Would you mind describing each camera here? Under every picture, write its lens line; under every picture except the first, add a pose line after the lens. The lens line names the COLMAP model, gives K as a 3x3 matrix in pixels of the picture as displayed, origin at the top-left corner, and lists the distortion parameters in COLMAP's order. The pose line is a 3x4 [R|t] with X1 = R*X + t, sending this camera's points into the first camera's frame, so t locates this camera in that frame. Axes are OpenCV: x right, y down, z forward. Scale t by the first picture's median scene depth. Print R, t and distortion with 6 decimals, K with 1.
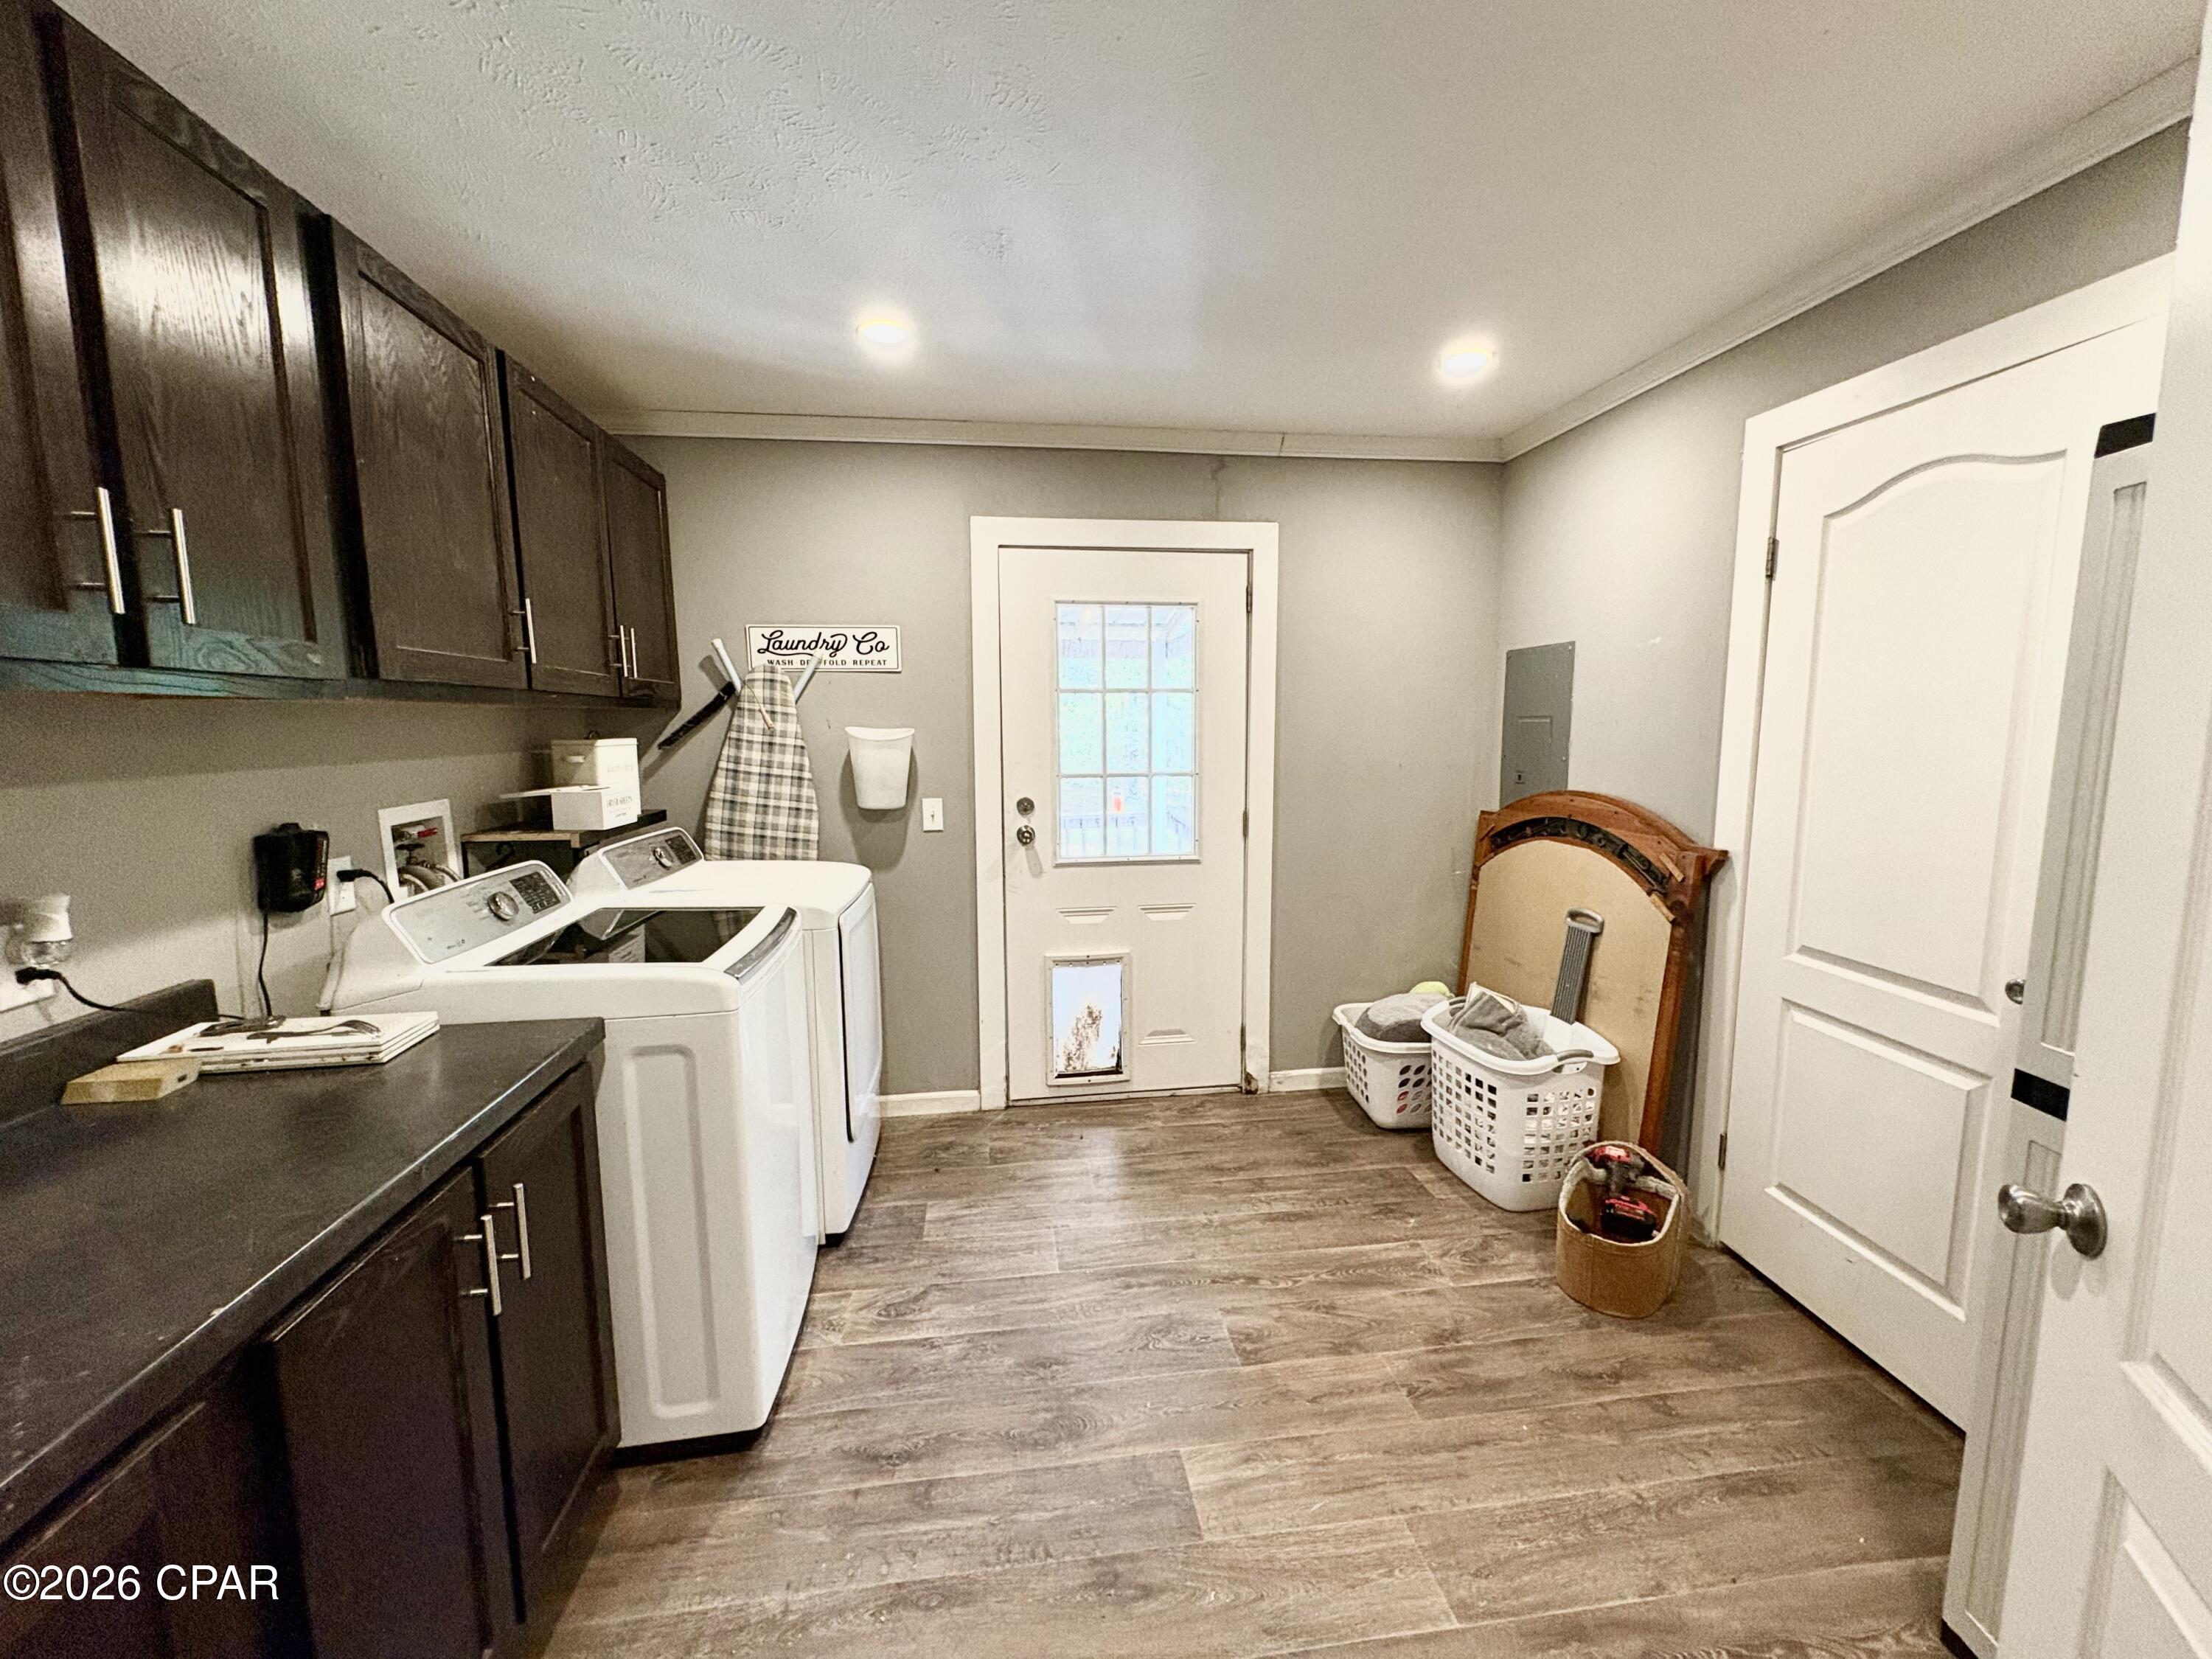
lens RADIAL K [[879.0, 0, 1106.0], [0, 879.0, 829.5], [0, 0, 1]] dist [-0.001098, 0.001032]
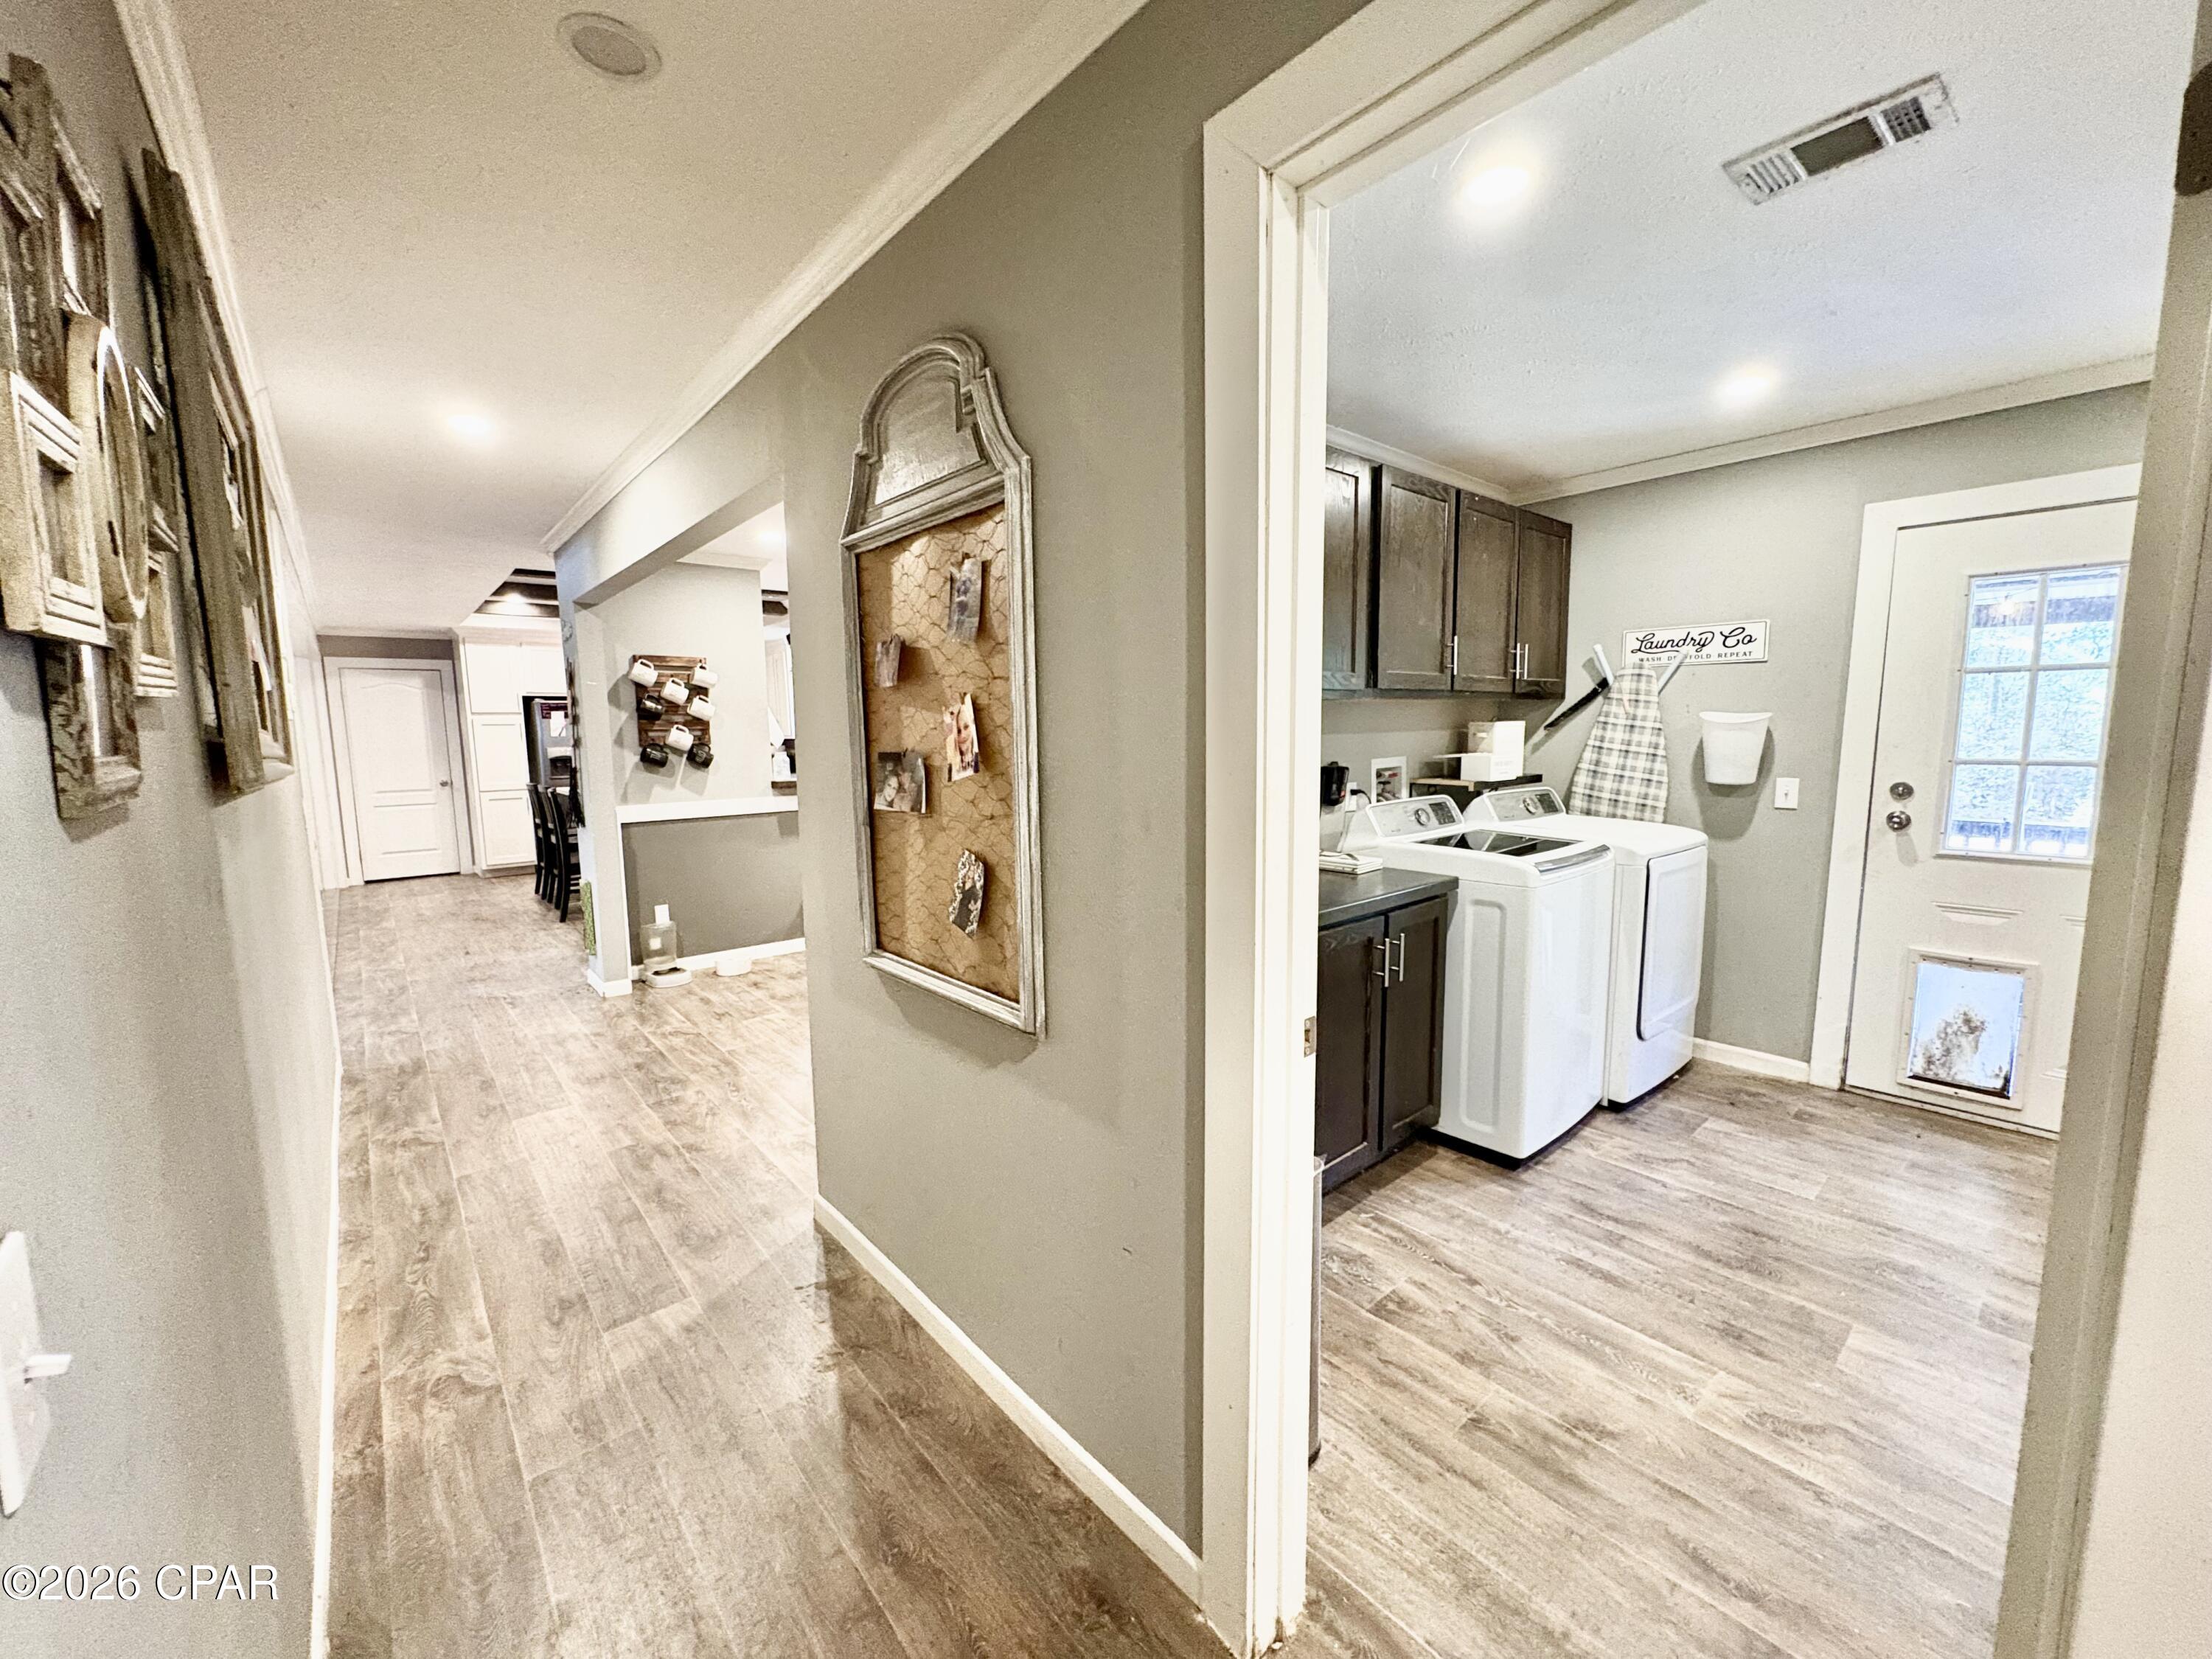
lens RADIAL K [[879.0, 0, 1106.0], [0, 879.0, 829.5], [0, 0, 1]] dist [-0.001098, 0.001032]
pose [[0.543321, 0.100485, -0.833490, 0.264697], [-0.092448, 0.993934, 0.059565, 0.042420], [0.834420, 0.044692, 0.549315, -0.295685]]
